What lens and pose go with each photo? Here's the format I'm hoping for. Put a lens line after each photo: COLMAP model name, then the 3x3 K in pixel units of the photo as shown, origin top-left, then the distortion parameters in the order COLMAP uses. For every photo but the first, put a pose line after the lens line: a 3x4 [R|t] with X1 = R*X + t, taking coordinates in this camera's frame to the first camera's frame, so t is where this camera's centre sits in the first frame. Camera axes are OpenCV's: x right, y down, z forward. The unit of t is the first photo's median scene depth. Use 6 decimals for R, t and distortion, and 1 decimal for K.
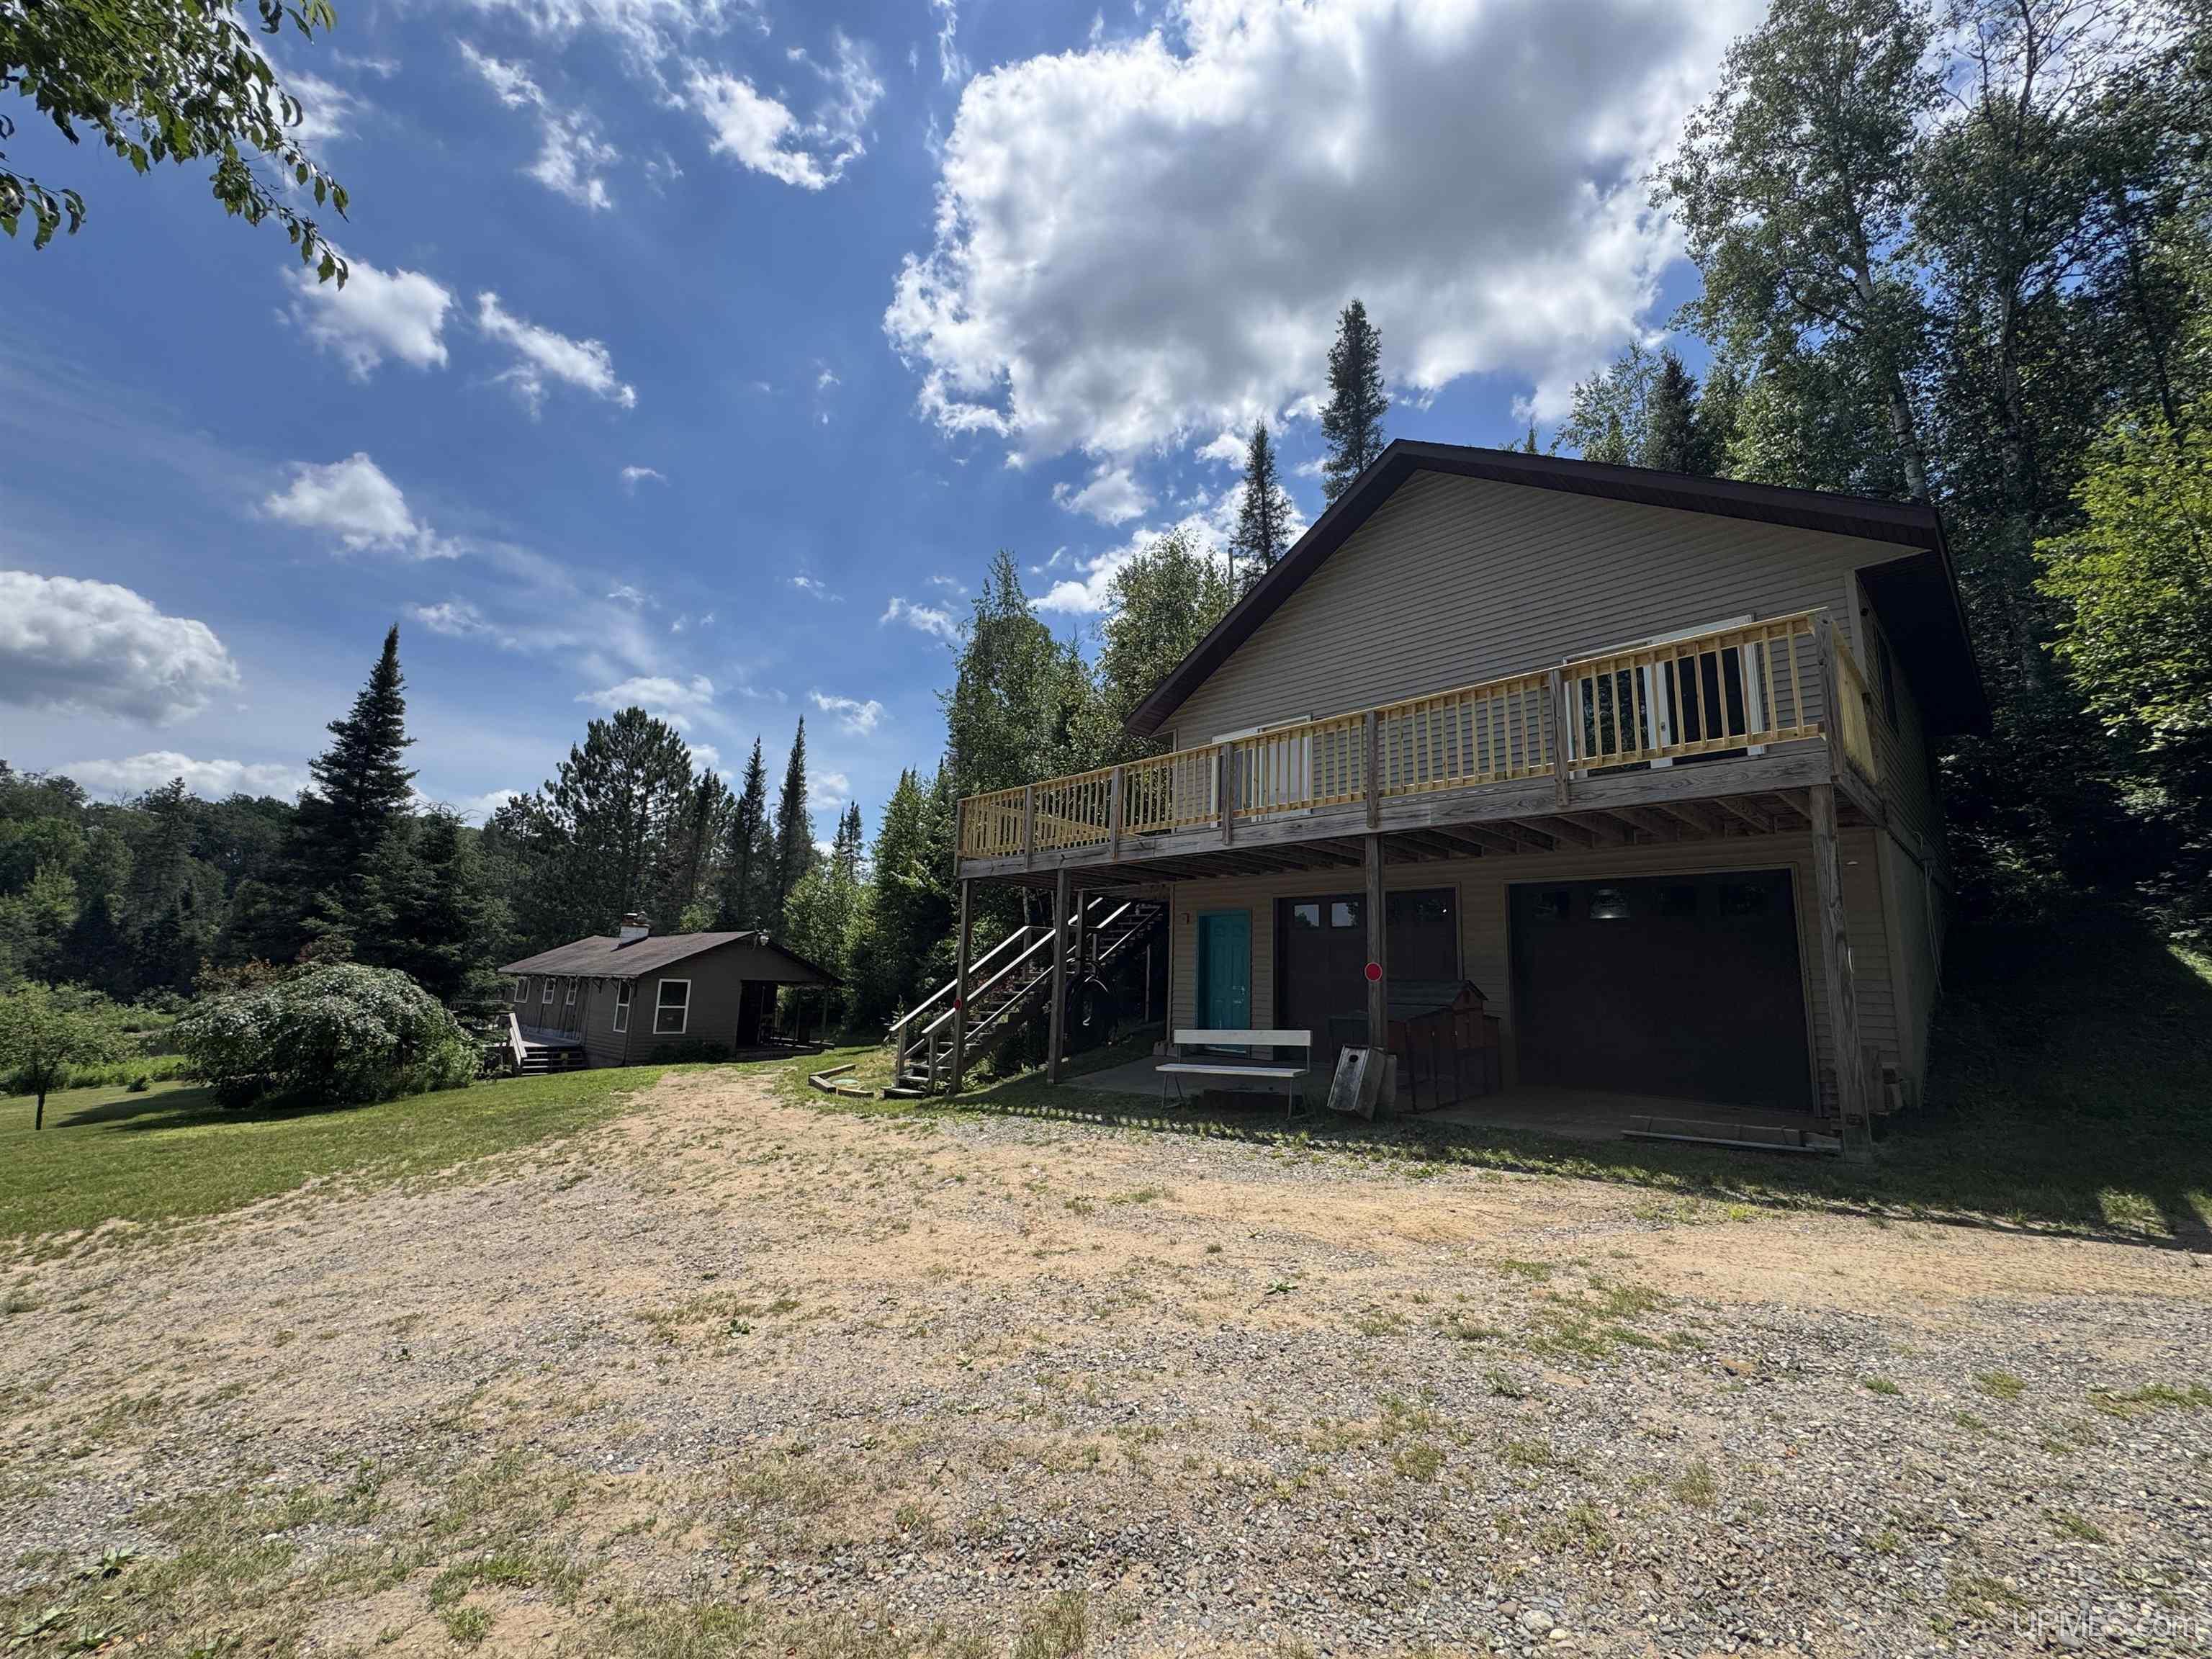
lens RADIAL K [[888.2, 0, 1103.9], [0, 888.2, 822.1], [0, 0, 1]] dist [-0.000690, -0.000002]
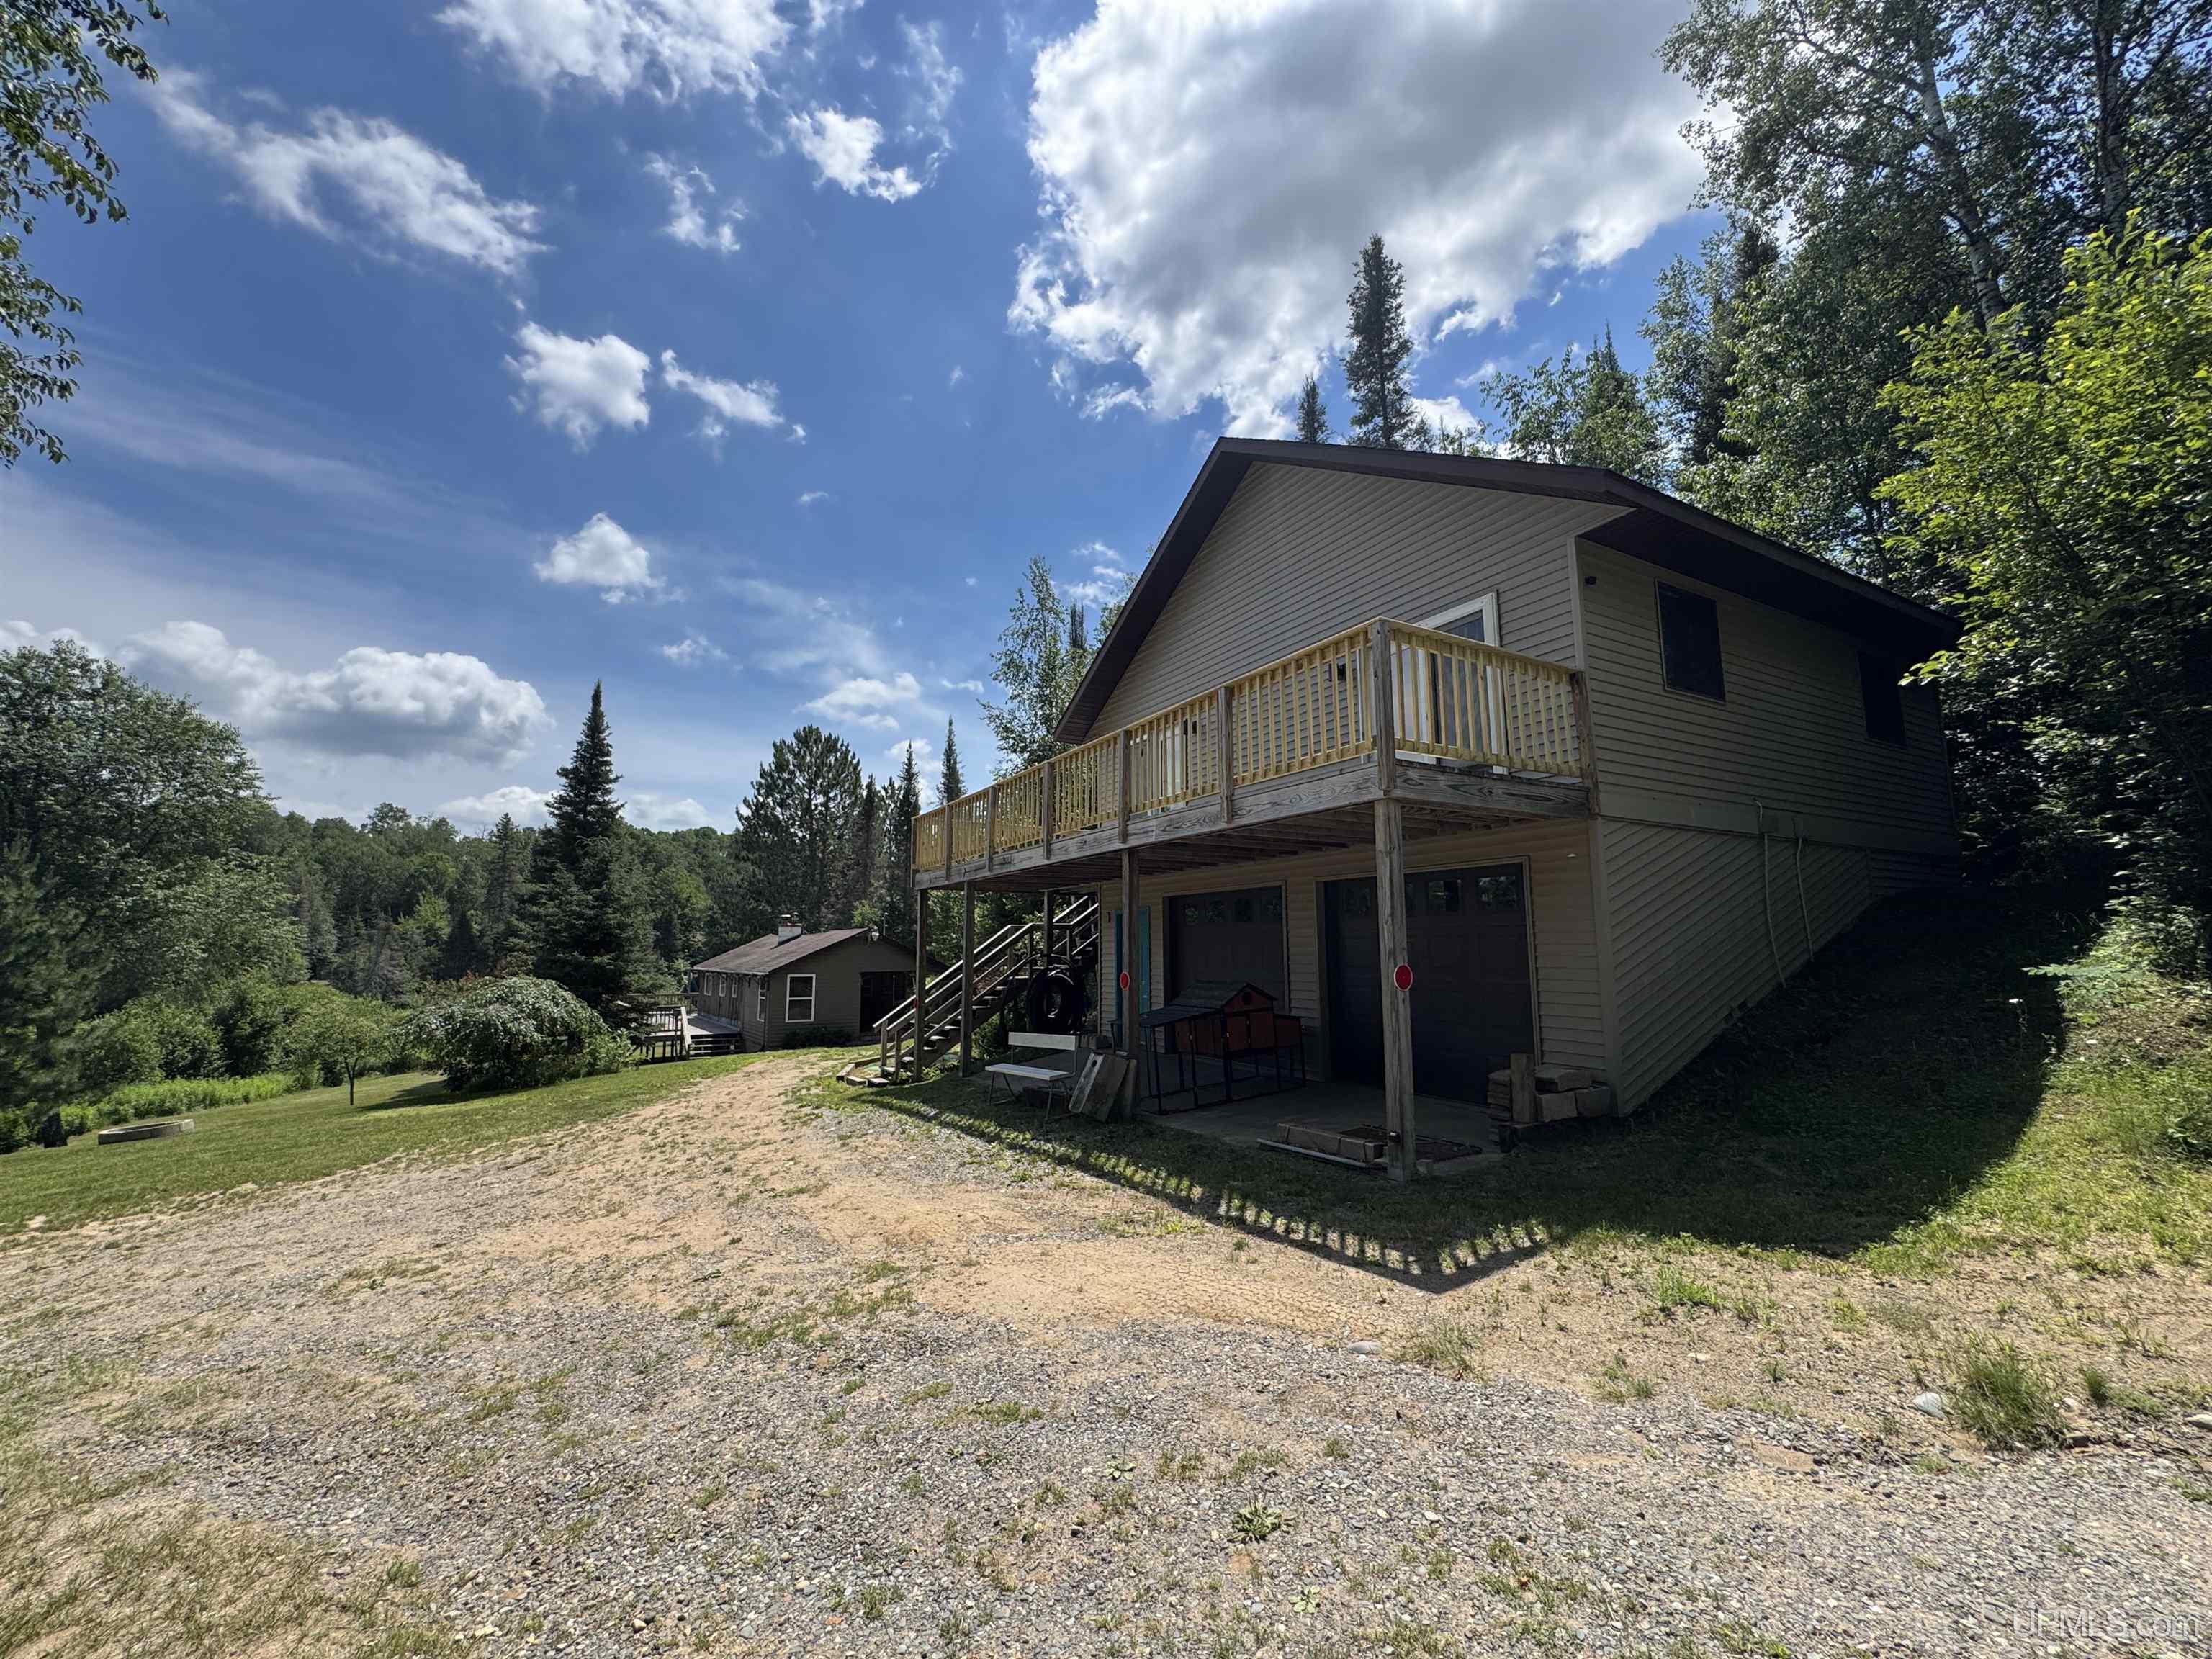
lens RADIAL K [[888.2, 0, 1114.9], [0, 888.2, 838.2], [0, 0, 1]] dist [-0.000690, -0.000002]
pose [[0.970336, -0.067370, -0.232185, 0.207917], [0.080056, 0.995745, 0.045644, -0.018977], [0.228122, -0.062877, 0.971600, -0.008457]]
